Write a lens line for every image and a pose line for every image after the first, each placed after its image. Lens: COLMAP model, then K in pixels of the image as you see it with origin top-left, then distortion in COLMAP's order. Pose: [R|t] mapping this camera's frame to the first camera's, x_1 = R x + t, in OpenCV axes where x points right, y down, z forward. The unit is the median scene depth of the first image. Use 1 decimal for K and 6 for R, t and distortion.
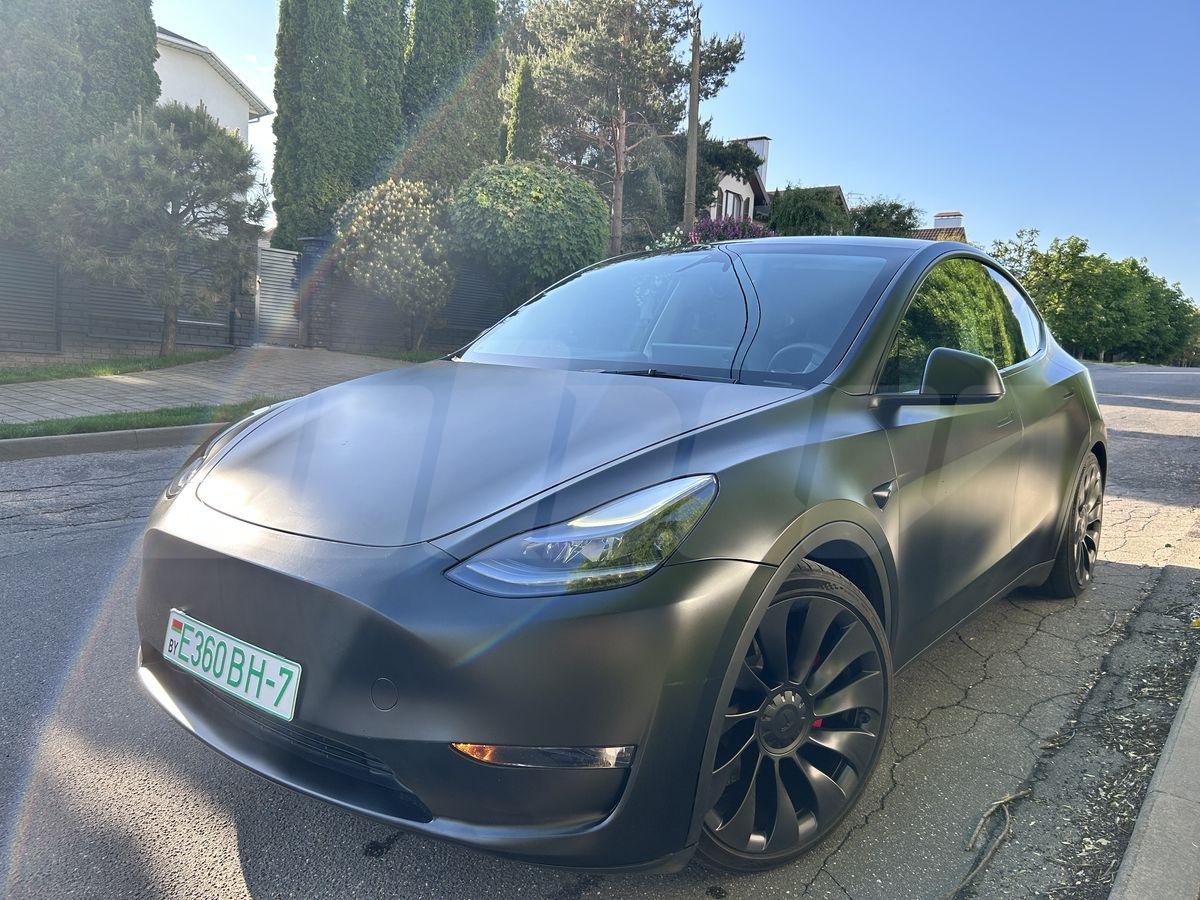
lens RADIAL K [[938.5, 0, 600.5], [0, 938.5, 458.3], [0, 0, 1]] dist [0.047210, -0.061892]
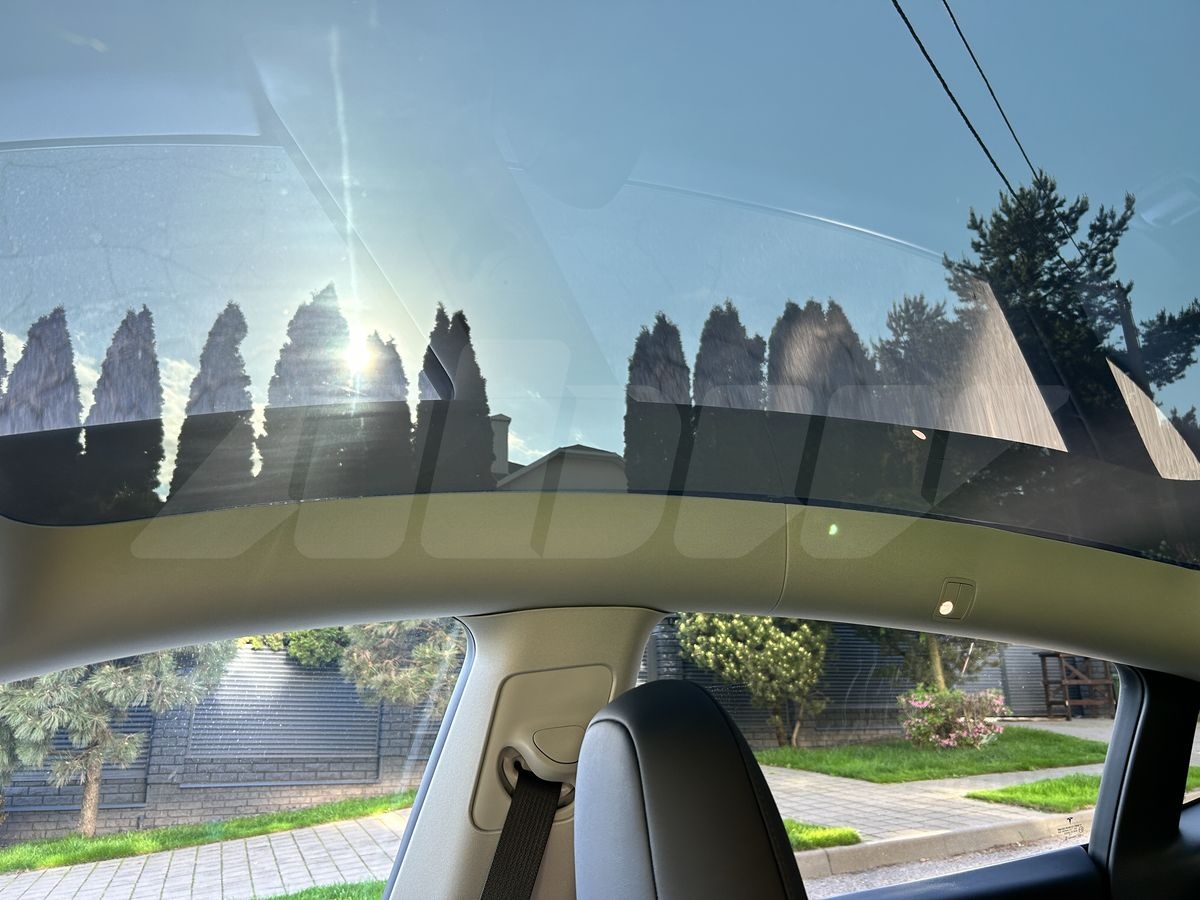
lens RADIAL K [[938.5, 0, 600.4], [0, 938.5, 449.3], [0, 0, 1]] dist [0.047210, -0.061892]
pose [[0.869785, -0.208760, -0.447095, 0.067430], [0.016304, 0.917757, -0.396807, -0.037114], [0.493162, 0.337847, 0.801655, 0.248645]]
